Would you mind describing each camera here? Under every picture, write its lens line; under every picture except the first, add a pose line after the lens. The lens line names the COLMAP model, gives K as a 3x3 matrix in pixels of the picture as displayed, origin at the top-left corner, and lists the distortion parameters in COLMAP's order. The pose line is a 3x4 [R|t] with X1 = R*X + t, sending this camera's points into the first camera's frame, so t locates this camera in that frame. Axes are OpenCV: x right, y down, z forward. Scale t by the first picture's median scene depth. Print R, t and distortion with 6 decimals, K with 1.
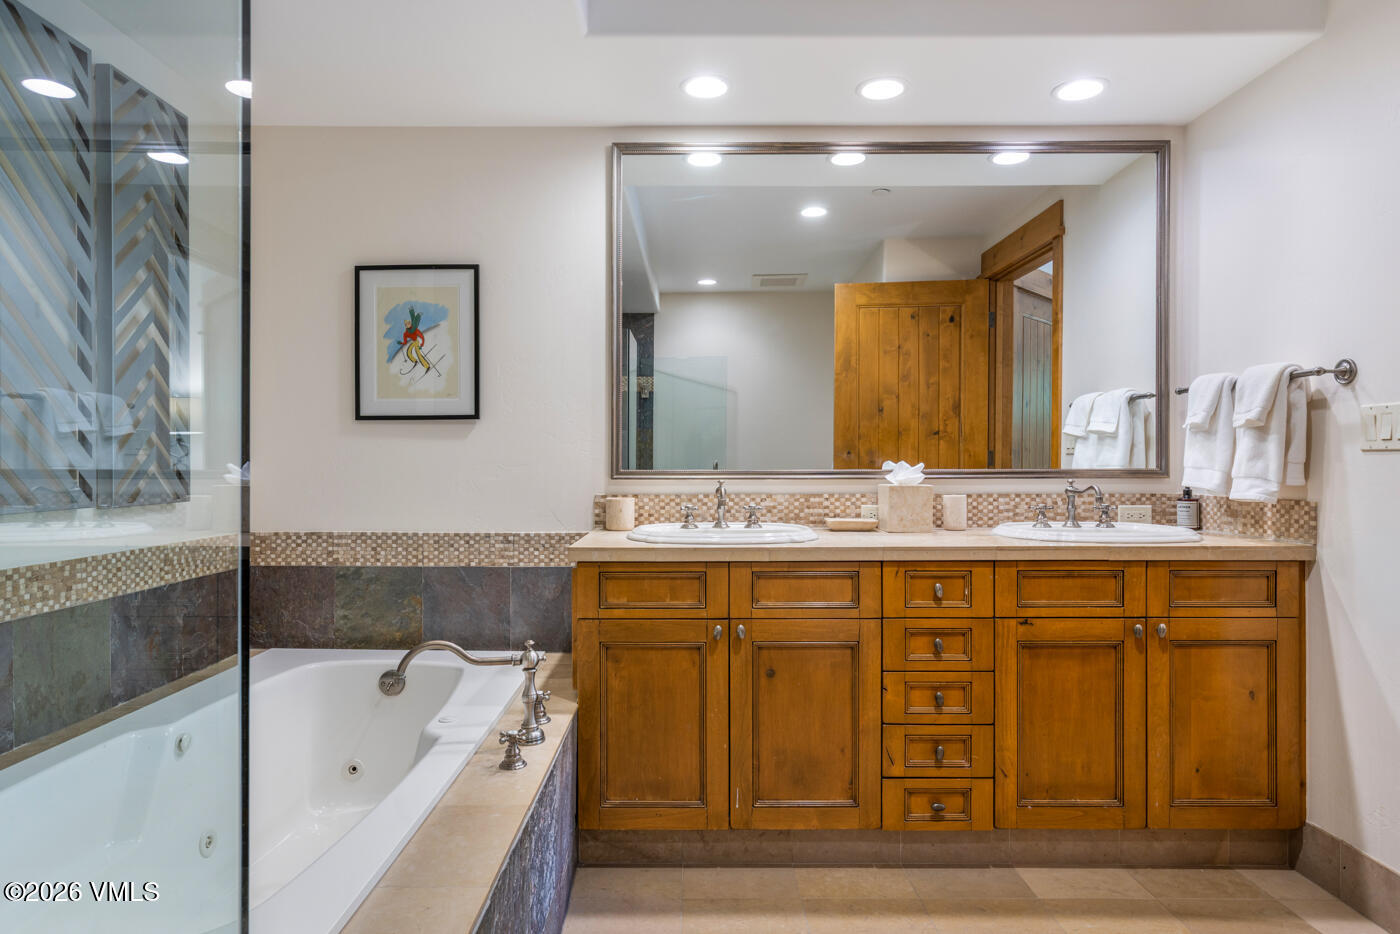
lens RADIAL K [[816.8, 0, 700.0], [0, 816.8, 467.0], [0, 0, 1]] dist [-0.003493, 0.000419]
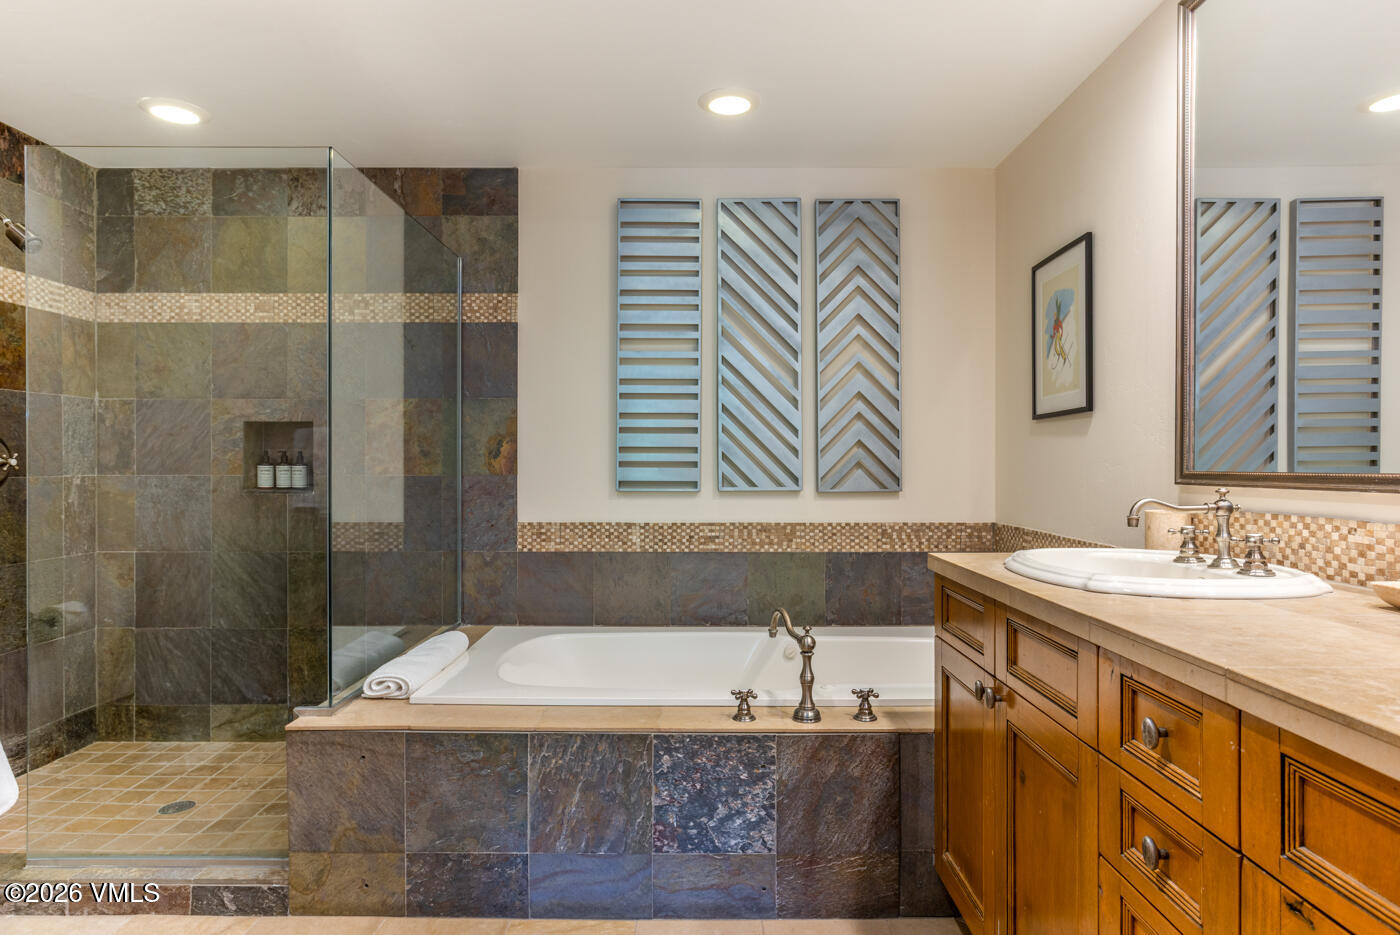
lens RADIAL K [[816.8, 0, 700.0], [0, 816.8, 467.5], [0, 0, 1]] dist [-0.003493, 0.000419]
pose [[-0.002292, 0.003389, -0.999992, 0.722939], [-0.005639, 0.999978, 0.003402, 0.000949], [0.999981, 0.005647, -0.002273, 0.717422]]
